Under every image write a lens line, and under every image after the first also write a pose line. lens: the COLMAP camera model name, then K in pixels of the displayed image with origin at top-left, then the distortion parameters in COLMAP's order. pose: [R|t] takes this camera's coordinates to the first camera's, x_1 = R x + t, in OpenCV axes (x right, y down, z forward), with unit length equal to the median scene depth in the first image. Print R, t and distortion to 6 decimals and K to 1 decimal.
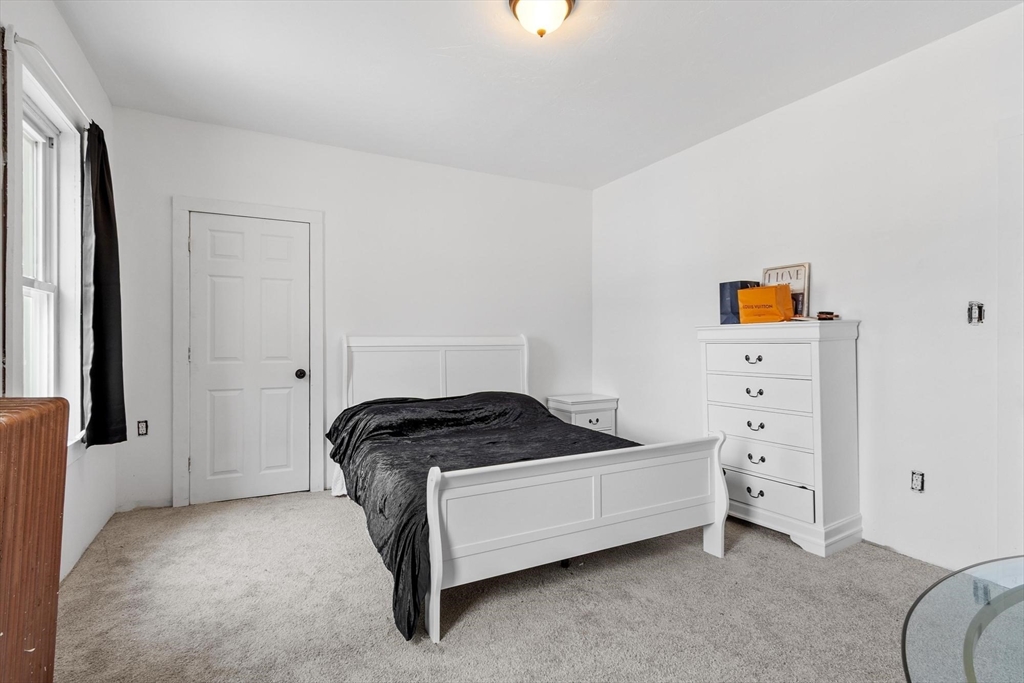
lens RADIAL K [[505.1, 0, 514.1], [0, 505.1, 336.7], [0, 0, 1]] dist [0.006258, -0.000221]
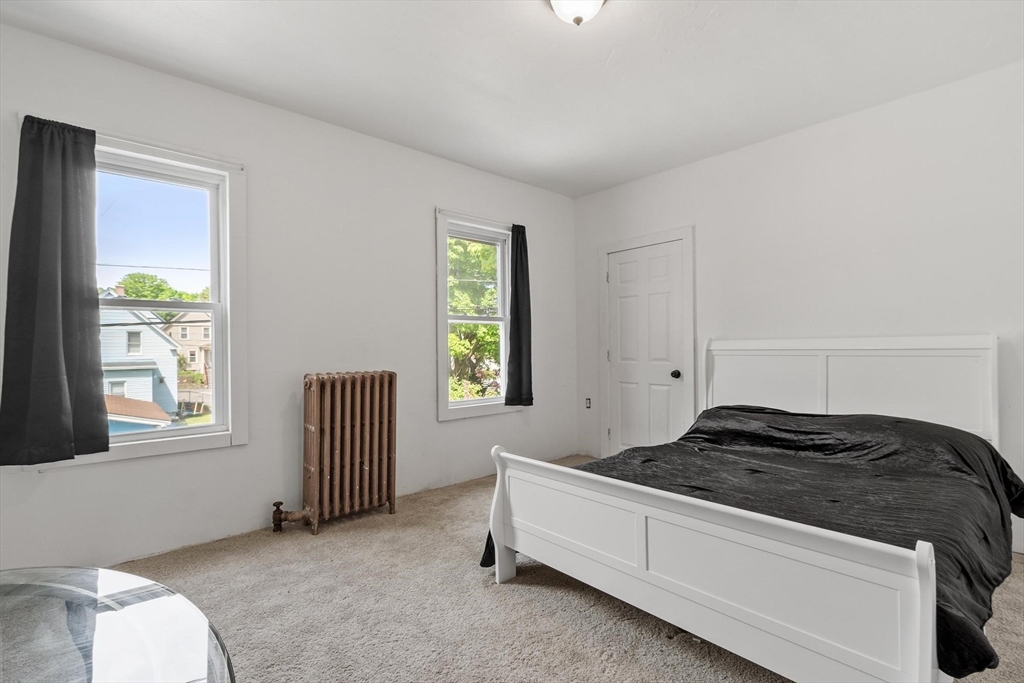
lens RADIAL K [[468.1, 0, 513.2], [0, 468.1, 347.2], [0, 0, 1]] dist [-0.001403, 0.001422]
pose [[0.244846, -0.001768, -0.969560, 0.541451], [0.014479, 0.999893, 0.001833, 0.006004], [0.969454, -0.014487, 0.244845, 0.414002]]
